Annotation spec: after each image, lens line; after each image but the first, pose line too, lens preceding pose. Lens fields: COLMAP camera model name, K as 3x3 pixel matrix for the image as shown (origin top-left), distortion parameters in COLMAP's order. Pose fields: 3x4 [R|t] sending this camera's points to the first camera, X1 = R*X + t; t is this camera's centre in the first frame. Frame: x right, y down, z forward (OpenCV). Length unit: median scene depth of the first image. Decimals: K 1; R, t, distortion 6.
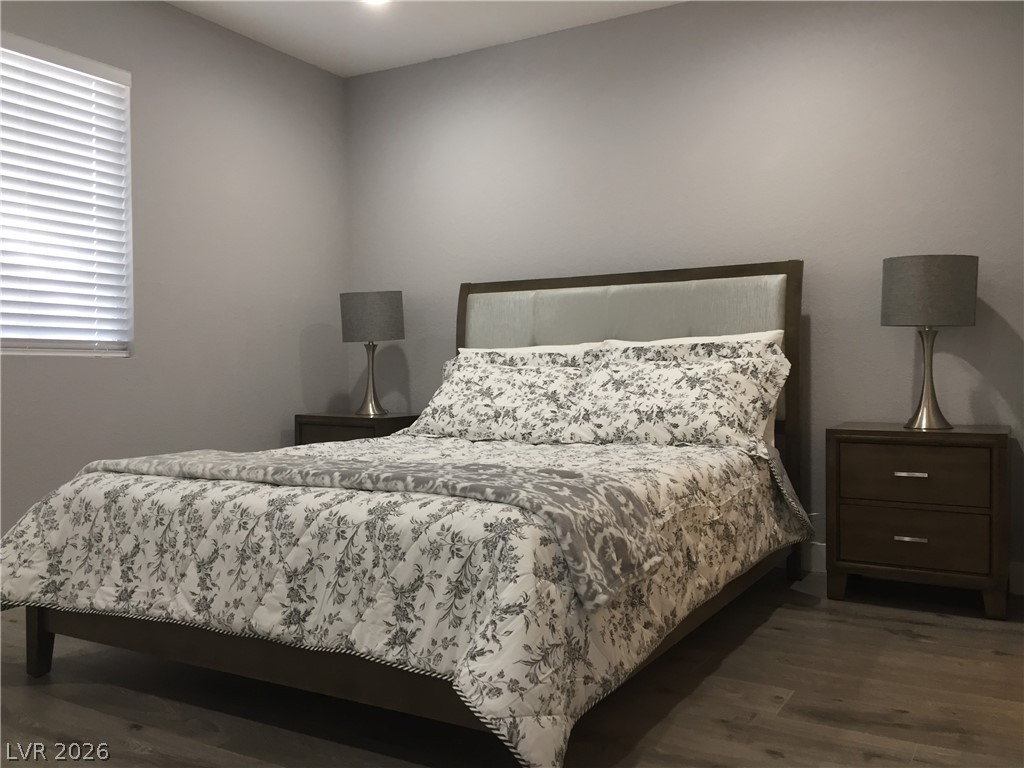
lens RADIAL K [[878.2, 0, 514.2], [0, 878.2, 381.9], [0, 0, 1]] dist [0.057248, -0.050811]
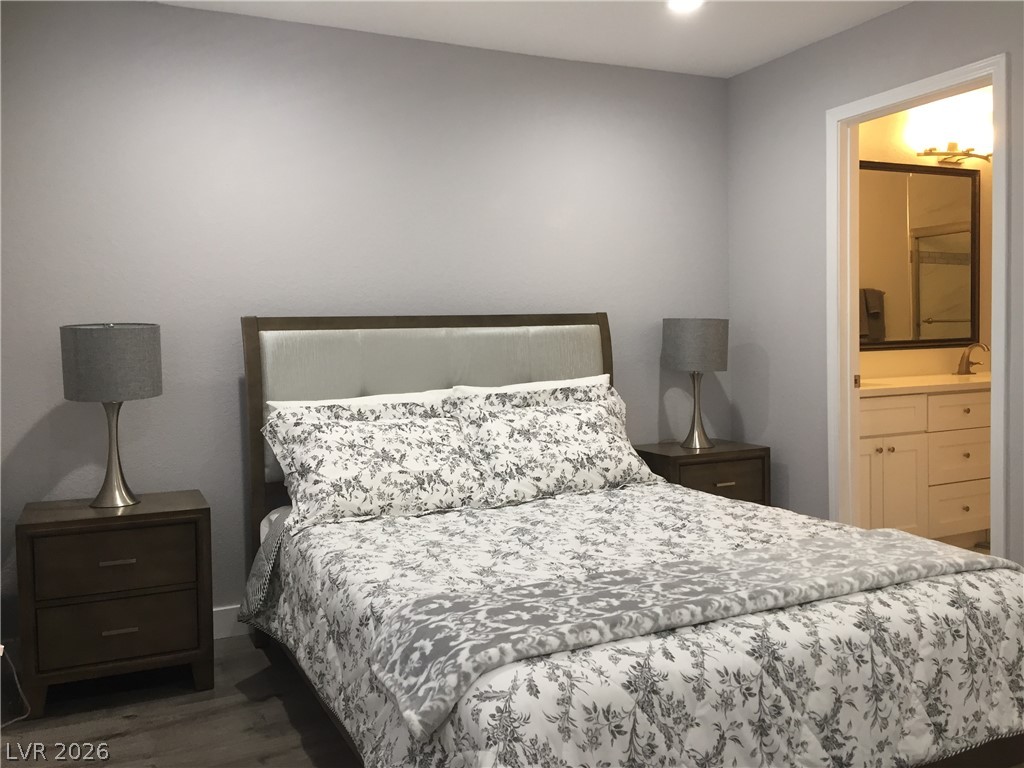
lens RADIAL K [[878.2, 0, 513.4], [0, 878.2, 382.6], [0, 0, 1]] dist [0.057248, -0.050811]
pose [[0.556215, -0.049196, 0.829581, -0.709787], [0.031329, 0.998778, 0.038225, -0.093792], [-0.830448, 0.004728, 0.557077, 0.453874]]
